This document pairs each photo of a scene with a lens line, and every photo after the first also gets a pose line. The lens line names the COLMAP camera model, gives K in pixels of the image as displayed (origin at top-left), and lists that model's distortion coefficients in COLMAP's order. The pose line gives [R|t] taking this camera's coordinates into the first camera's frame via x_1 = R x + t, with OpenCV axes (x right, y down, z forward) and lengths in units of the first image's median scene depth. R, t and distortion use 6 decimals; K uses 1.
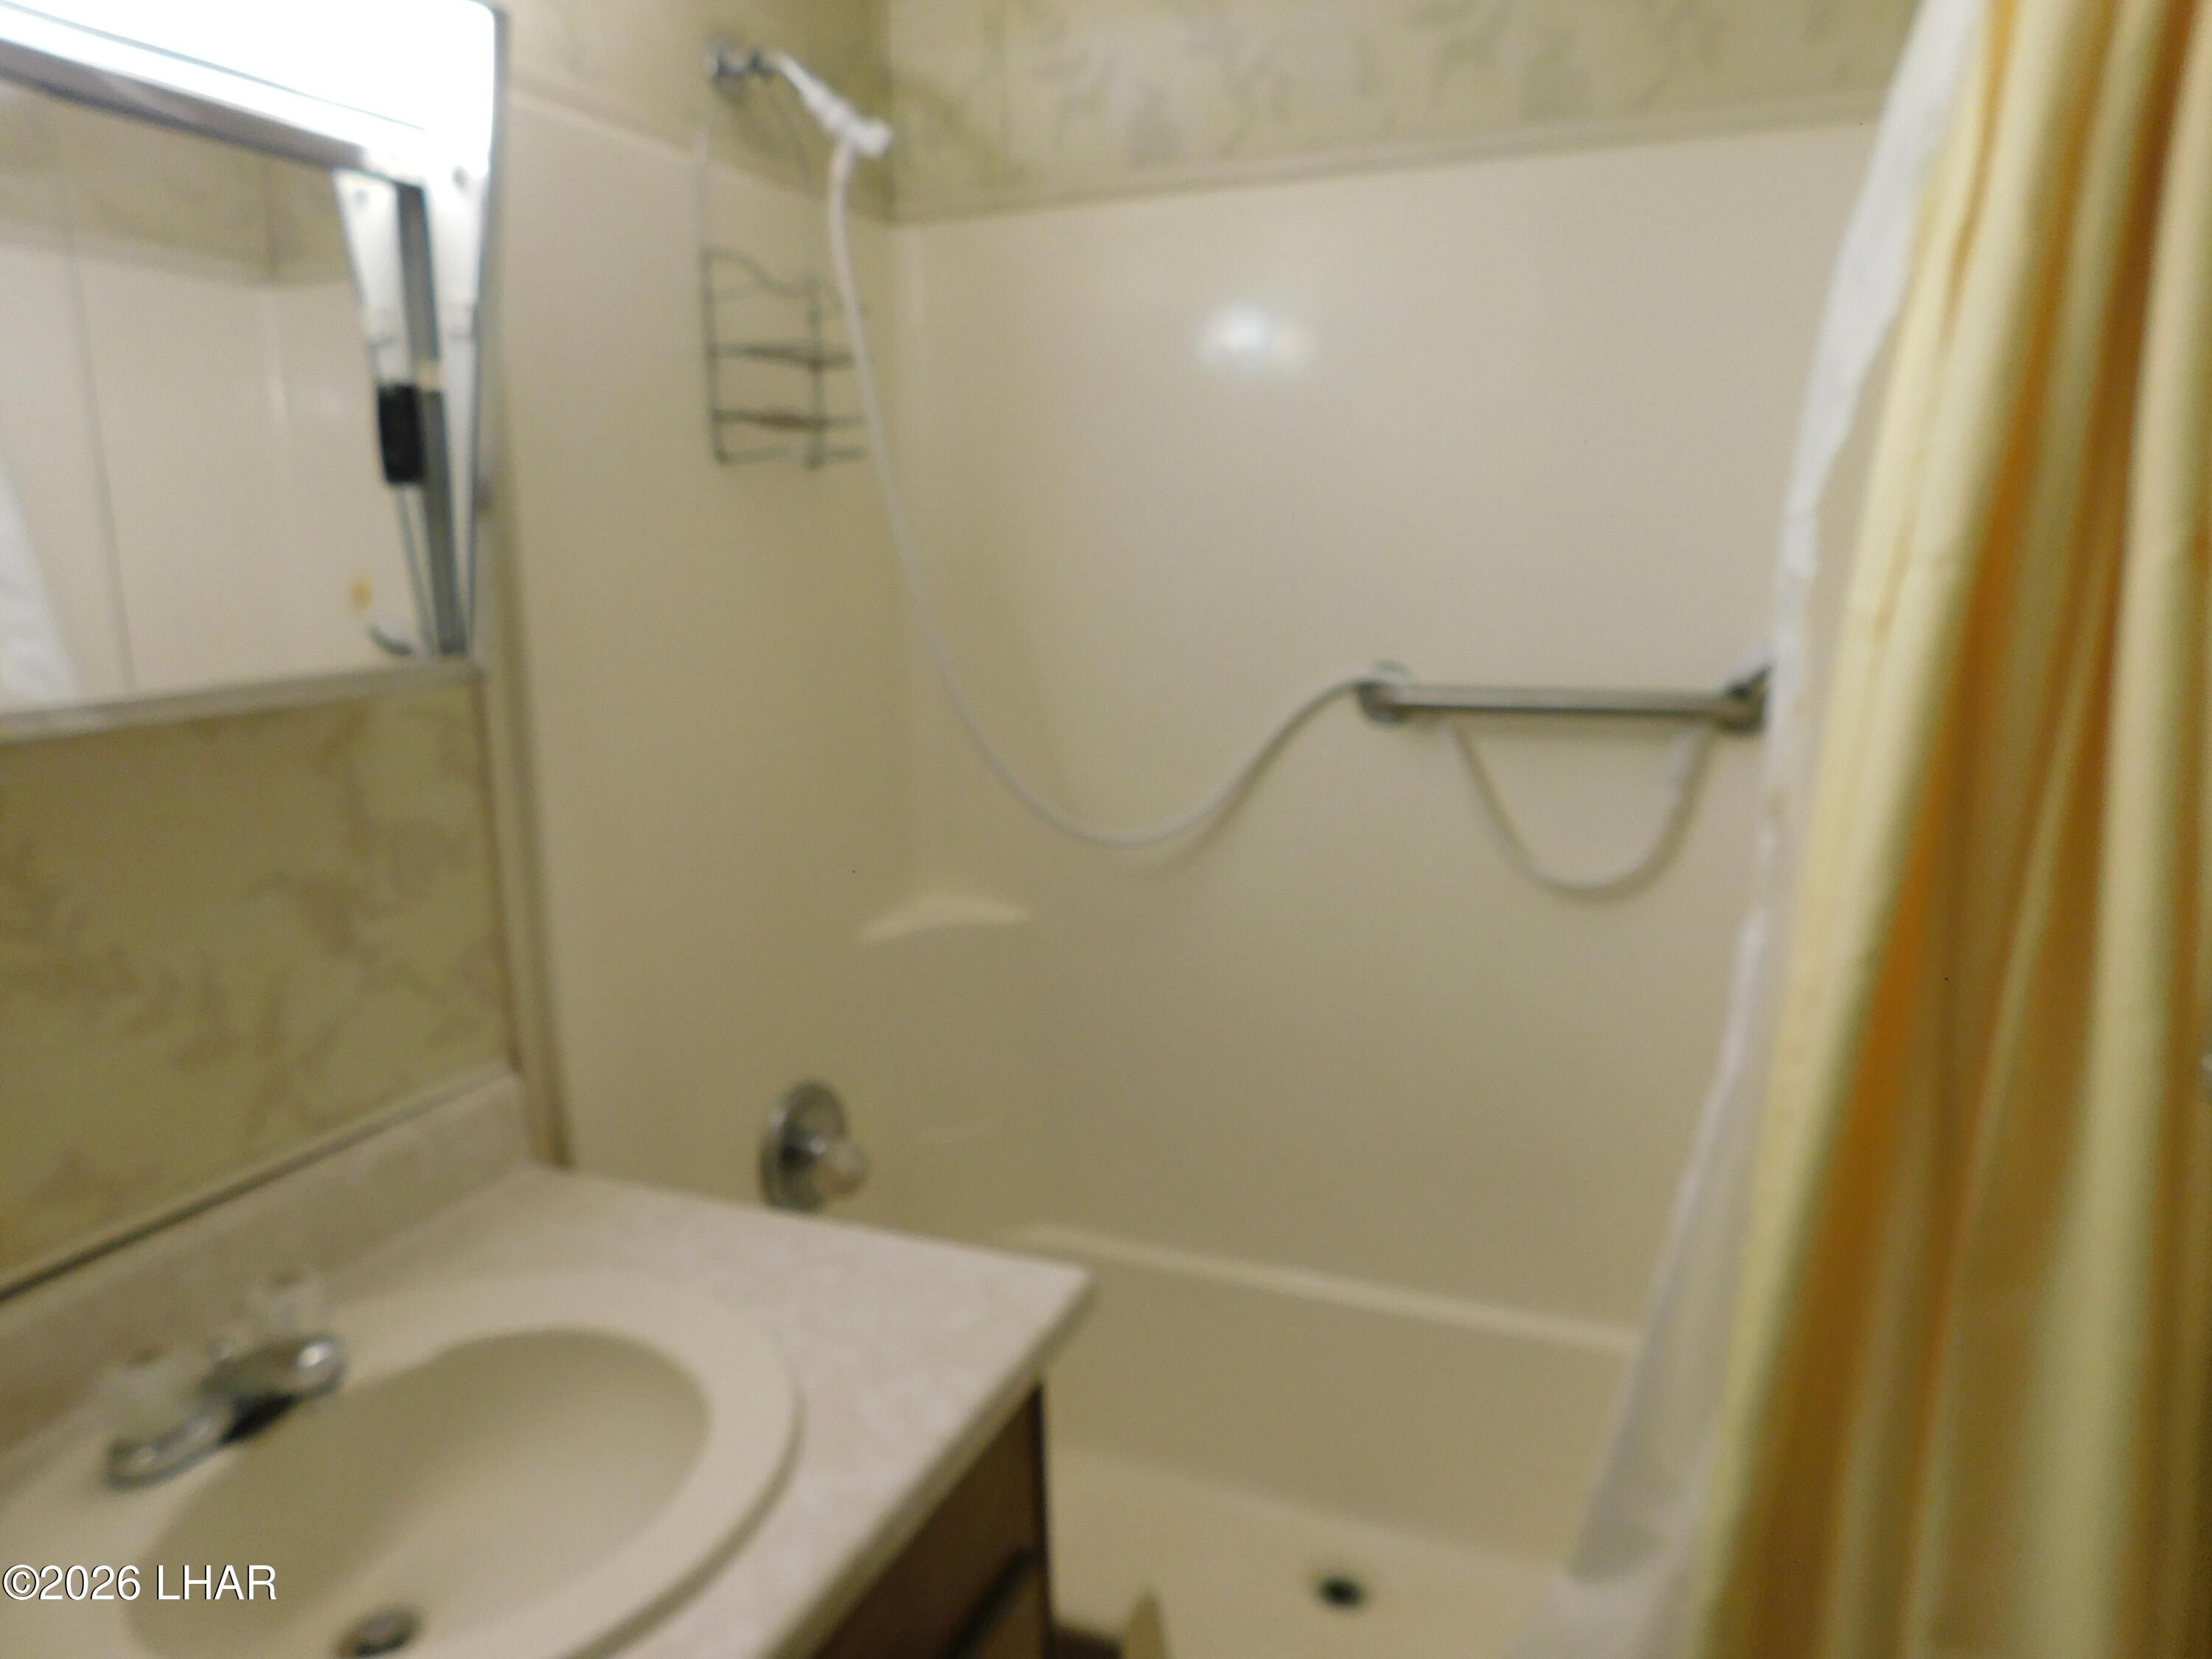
lens RADIAL K [[1457.0, 0, 1116.9], [0, 1457.0, 821.7], [0, 0, 1]] dist [-0.075191, 0.062178]
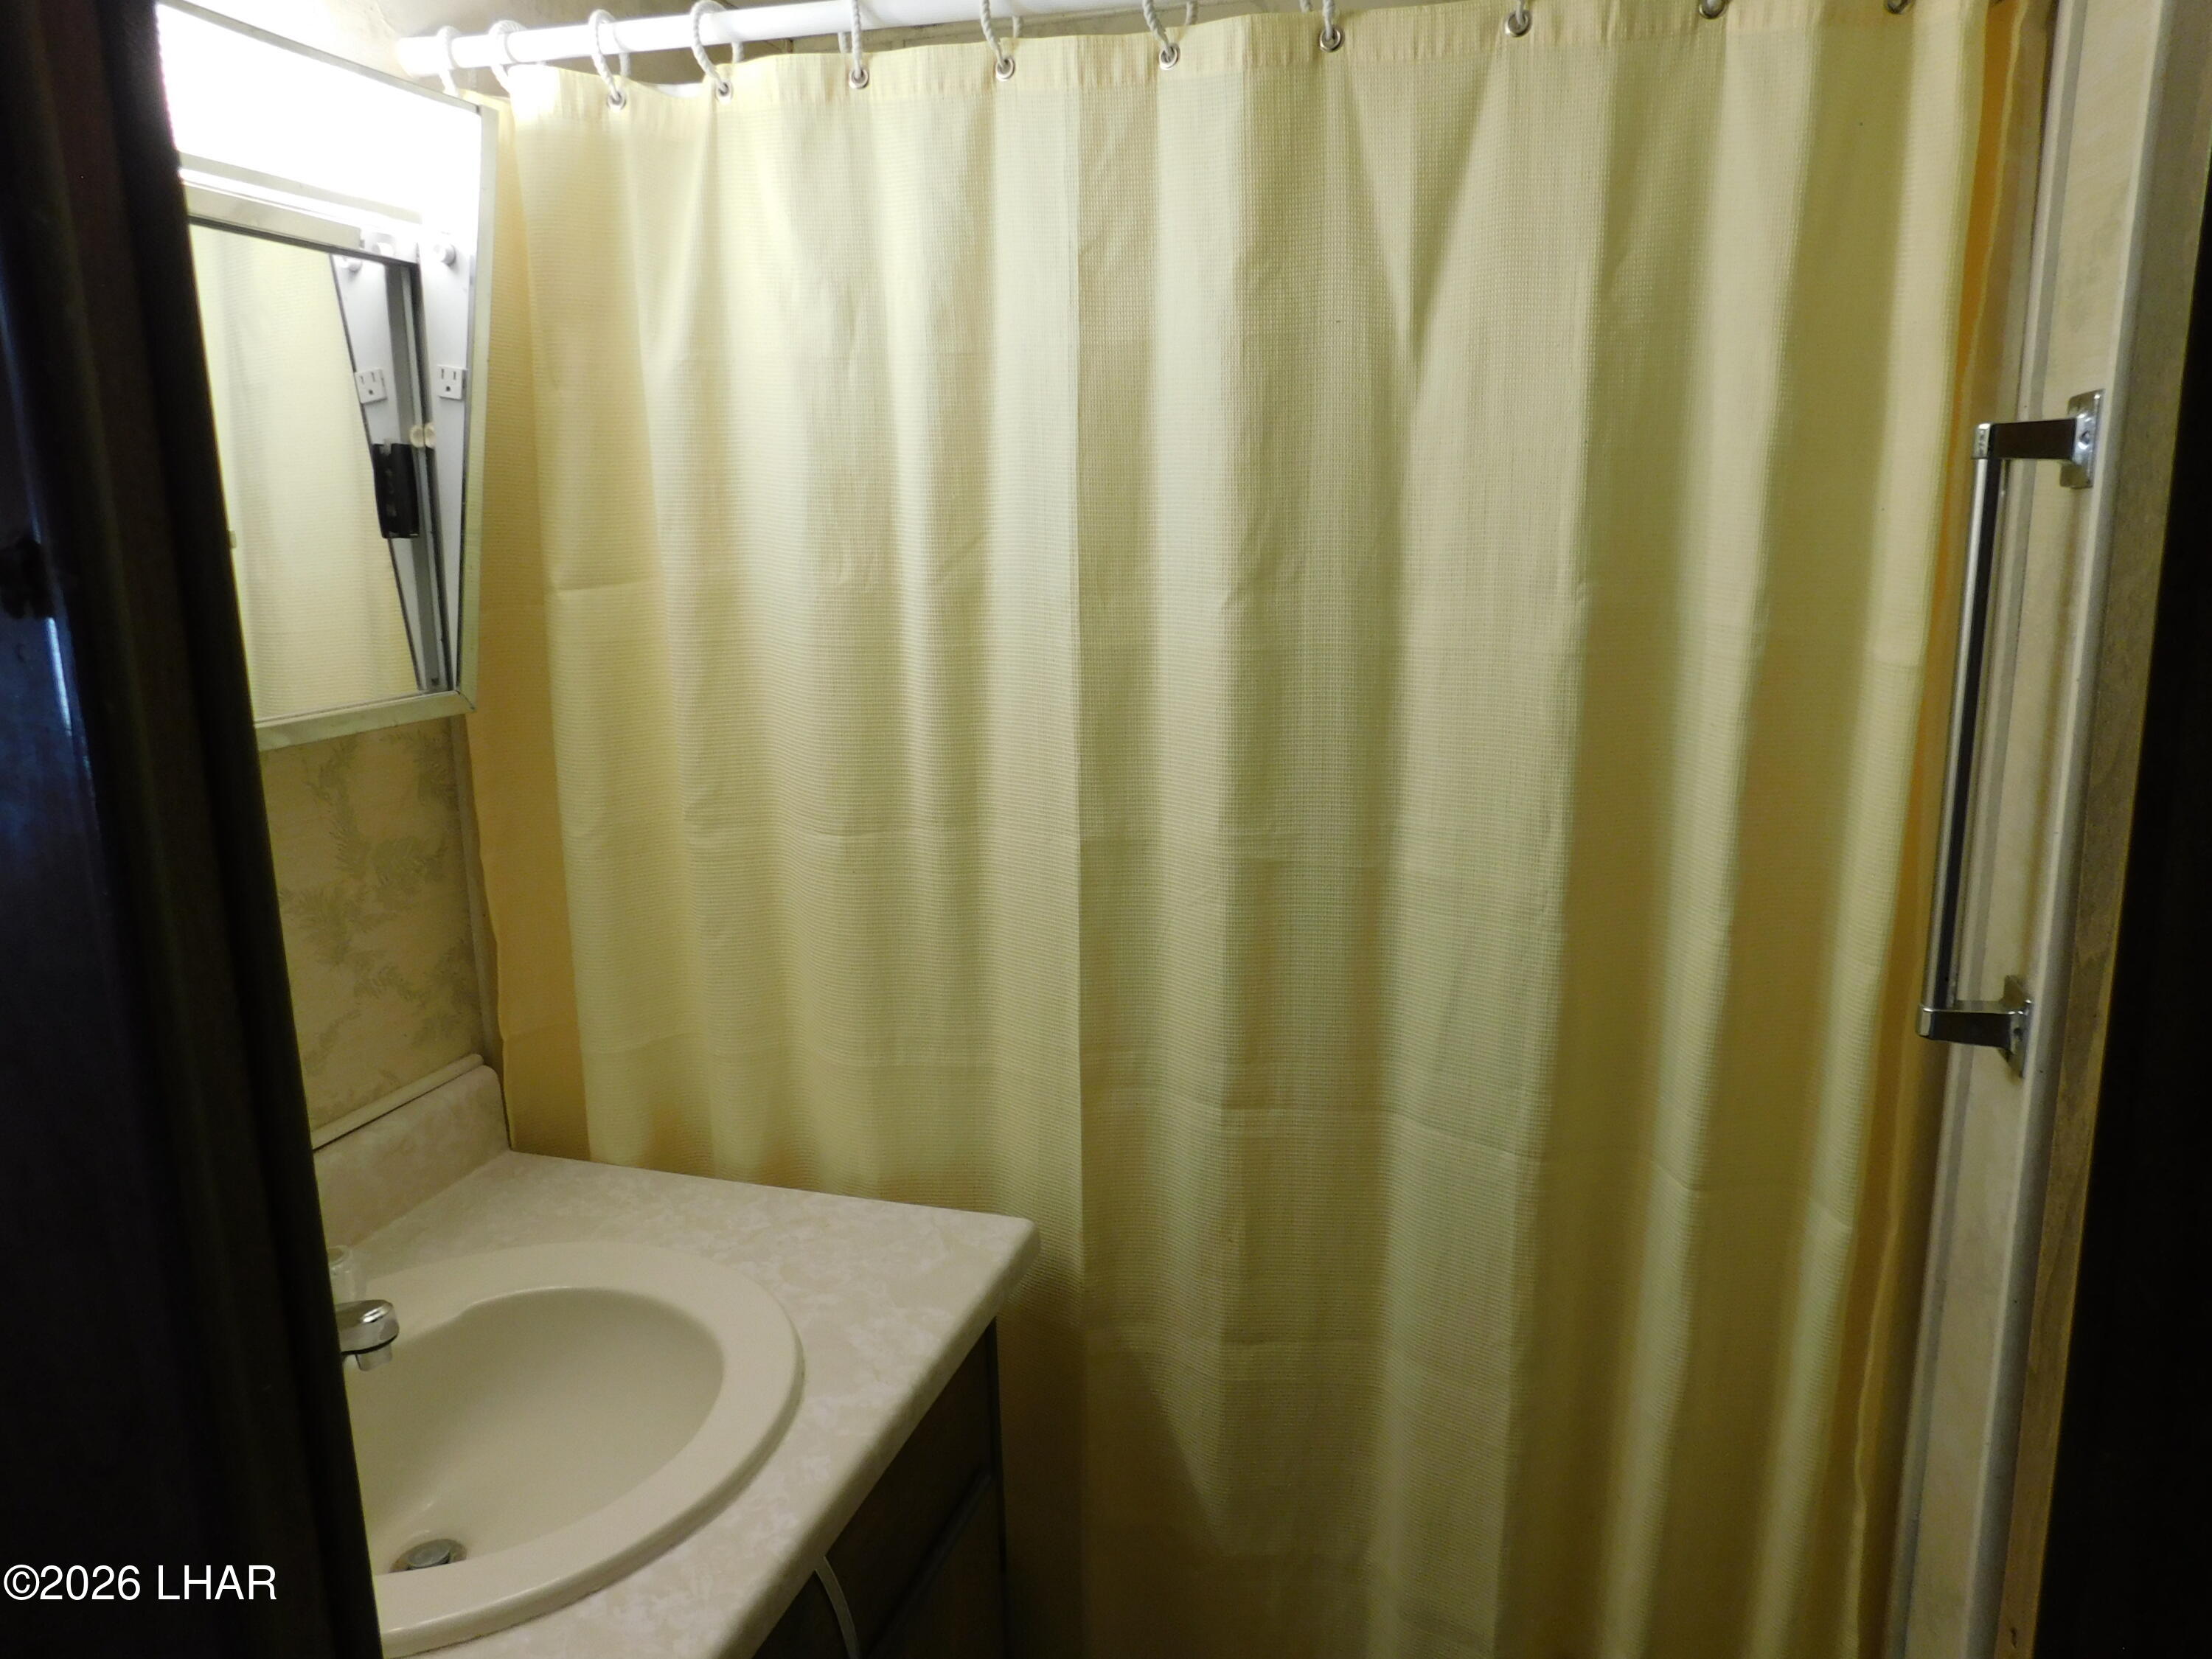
lens RADIAL K [[1457.0, 0, 1116.9], [0, 1457.0, 821.7], [0, 0, 1]] dist [-0.075191, 0.062178]
pose [[0.994545, -0.016396, 0.103014, -0.067741], [0.015073, 0.999794, 0.013603, -0.022356], [-0.103216, -0.011976, 0.994587, -0.154189]]
